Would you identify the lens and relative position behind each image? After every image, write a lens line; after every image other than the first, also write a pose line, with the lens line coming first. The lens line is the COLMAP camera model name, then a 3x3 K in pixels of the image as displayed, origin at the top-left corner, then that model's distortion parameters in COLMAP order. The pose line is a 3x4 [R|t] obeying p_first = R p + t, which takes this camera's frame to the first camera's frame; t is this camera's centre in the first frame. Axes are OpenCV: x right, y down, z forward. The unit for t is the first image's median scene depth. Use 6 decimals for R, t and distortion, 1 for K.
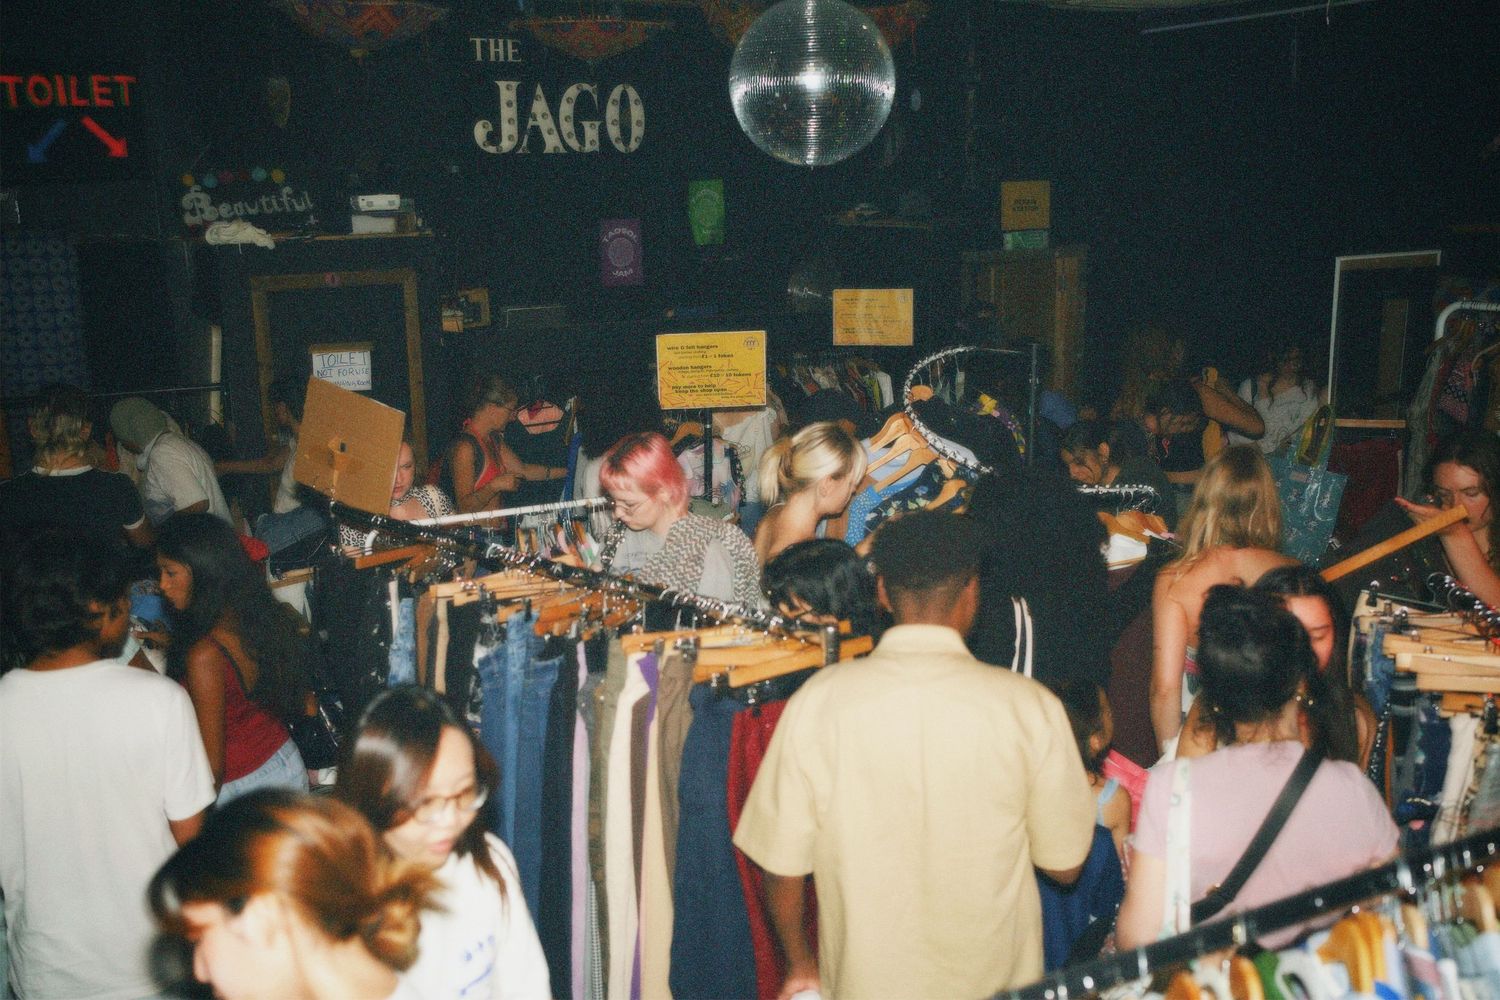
lens RADIAL K [[1502.1, 0, 746.0], [0, 1502.1, 495.7], [0, 0, 1]] dist [0.018857, 0.000000]
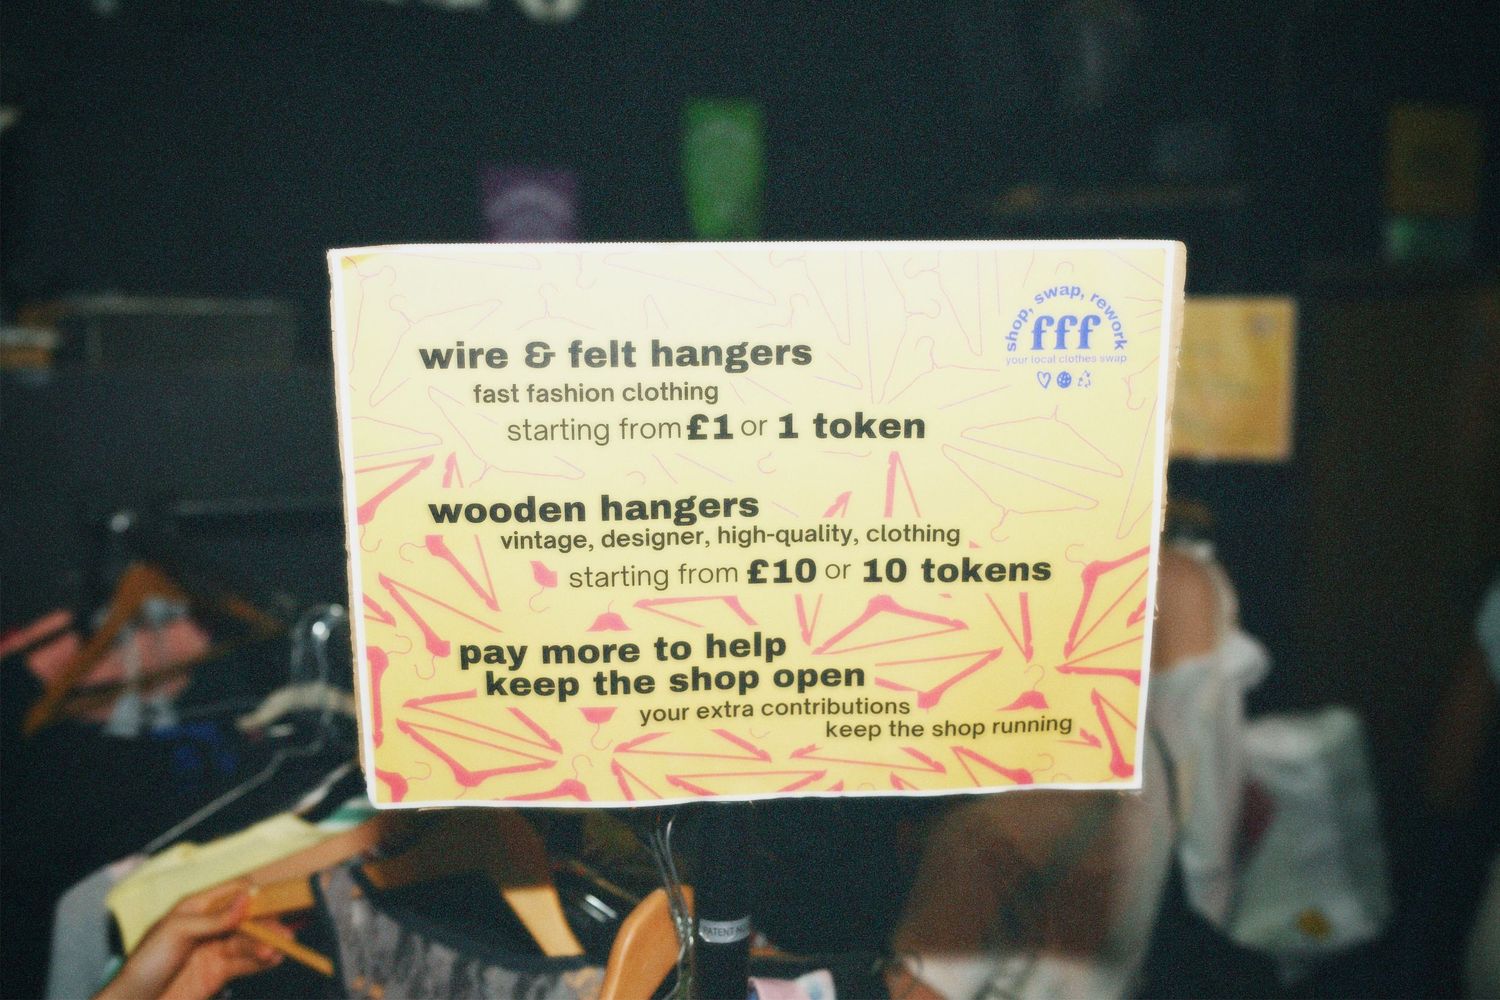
lens RADIAL K [[1502.1, 0, 750.8], [0, 1502.1, 501.3], [0, 0, 1]] dist [0.018857, 0.000000]
pose [[0.999723, 0.023354, -0.002819, -0.017978], [-0.023509, 0.996100, -0.085041, -0.057826], [0.000821, 0.085084, 0.996373, 0.668899]]
